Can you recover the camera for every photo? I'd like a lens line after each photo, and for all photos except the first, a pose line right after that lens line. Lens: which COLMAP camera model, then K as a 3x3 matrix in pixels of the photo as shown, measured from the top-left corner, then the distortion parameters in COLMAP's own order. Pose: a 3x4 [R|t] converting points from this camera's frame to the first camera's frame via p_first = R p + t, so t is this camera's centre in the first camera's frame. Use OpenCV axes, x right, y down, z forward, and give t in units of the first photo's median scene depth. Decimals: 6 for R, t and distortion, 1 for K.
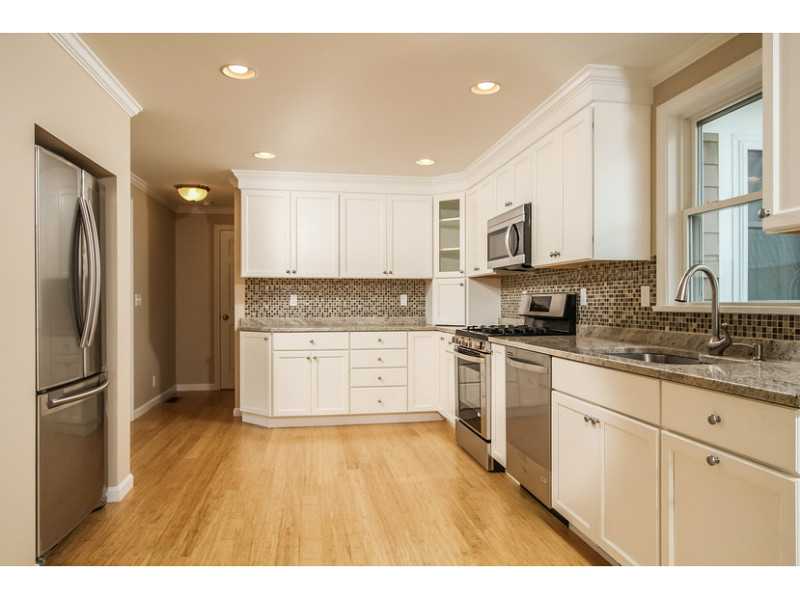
lens RADIAL K [[532.8, 0, 400.0], [0, 532.8, 299.5], [0, 0, 1]] dist [-0.000839, 0.000373]
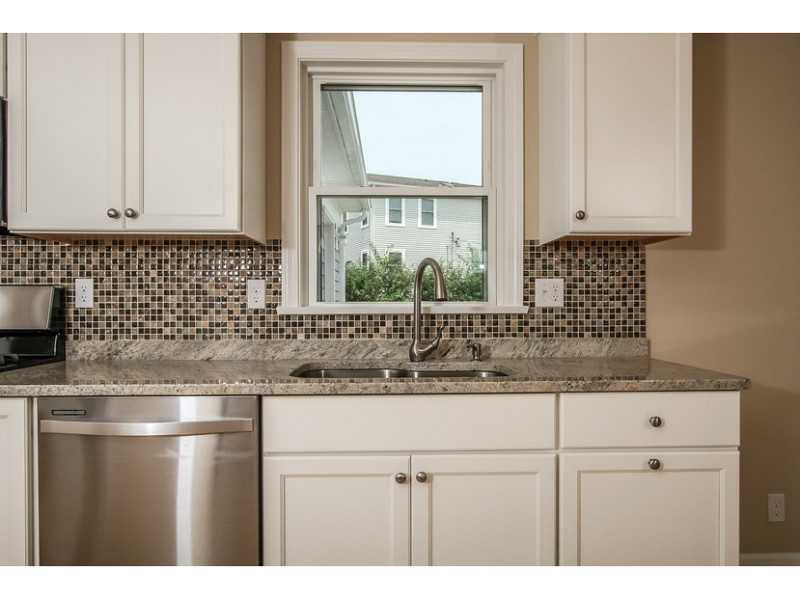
lens RADIAL K [[554.1, 0, 400.0], [0, 554.1, 299.5], [0, 0, 1]] dist [-0.010894, -0.001906]
pose [[0.141047, 0.007938, 0.989971, -0.251660], [-0.002178, 0.999968, -0.007708, 0.006710], [-0.990000, -0.001069, 0.141060, 0.696499]]
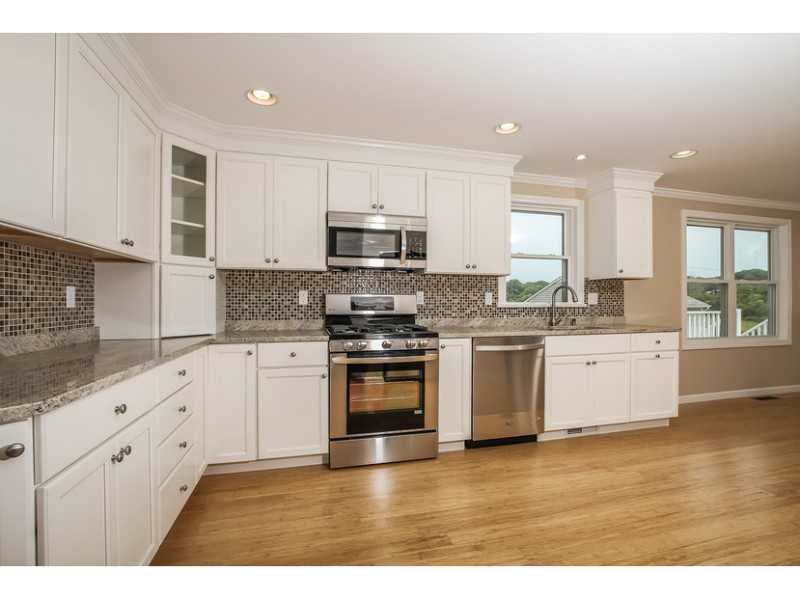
lens RADIAL K [[374.7, 0, 400.0], [0, 374.7, 299.5], [0, 0, 1]] dist [-0.019865, 0.000416]
pose [[-0.083800, 0.013545, 0.996390, -0.708471], [-0.003526, 0.999897, -0.013890, 0.014085], [-0.996476, -0.004677, -0.083744, 1.373666]]
